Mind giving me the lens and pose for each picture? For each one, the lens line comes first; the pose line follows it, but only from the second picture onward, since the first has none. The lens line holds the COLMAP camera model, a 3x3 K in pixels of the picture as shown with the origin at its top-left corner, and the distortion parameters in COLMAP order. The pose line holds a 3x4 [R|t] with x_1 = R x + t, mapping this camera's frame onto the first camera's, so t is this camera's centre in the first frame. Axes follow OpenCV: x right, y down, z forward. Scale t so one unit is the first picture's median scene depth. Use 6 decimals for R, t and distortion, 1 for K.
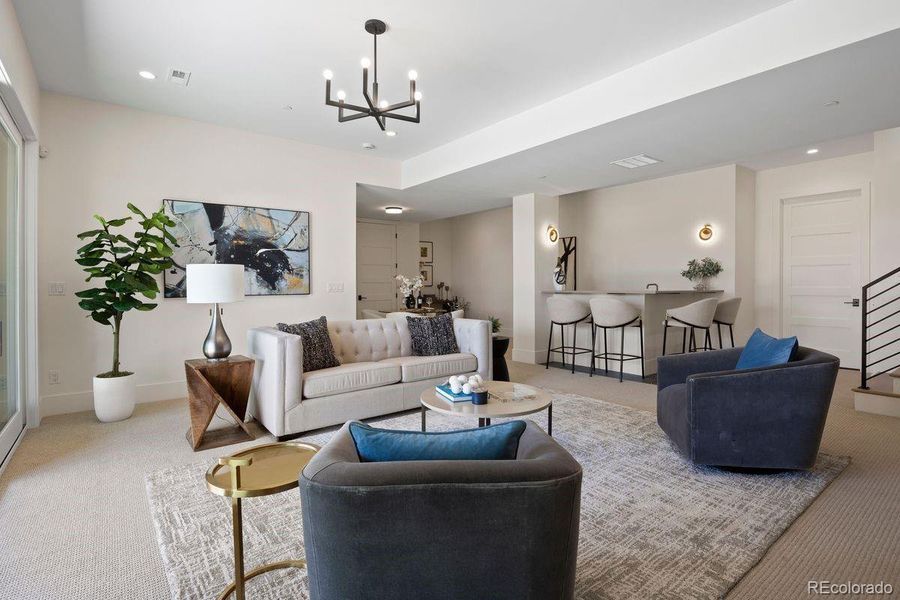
lens RADIAL K [[442.8, 0, 451.0], [0, 442.8, 297.5], [0, 0, 1]] dist [0.000048, 0.000333]
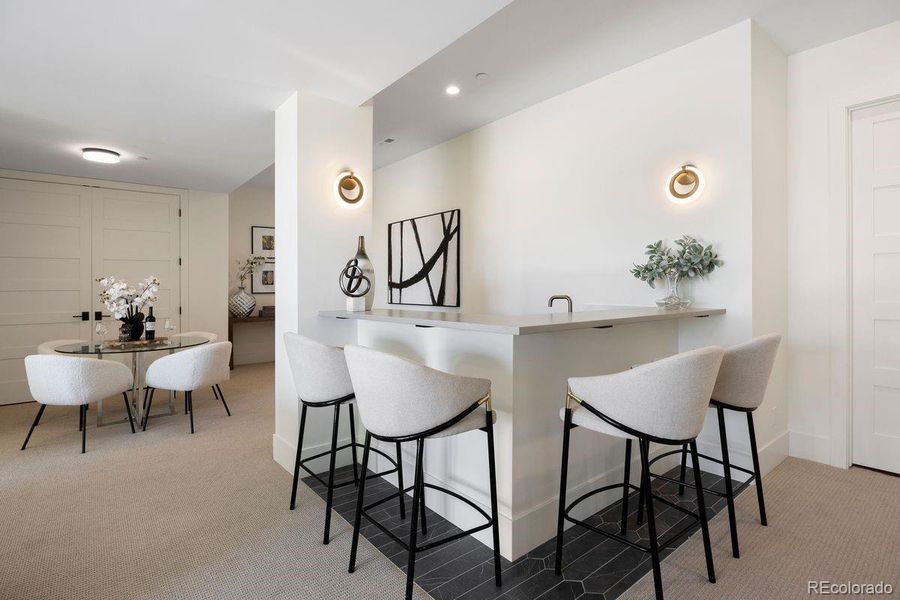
lens RADIAL K [[431.6, 0, 447.7], [0, 431.6, 292.4], [0, 0, 1]] dist [-0.004288, 0.001295]
pose [[0.999909, -0.001680, 0.013365, 0.330761], [0.001902, 0.999860, -0.016637, -0.026476], [-0.013335, 0.016661, 0.999772, 0.570092]]
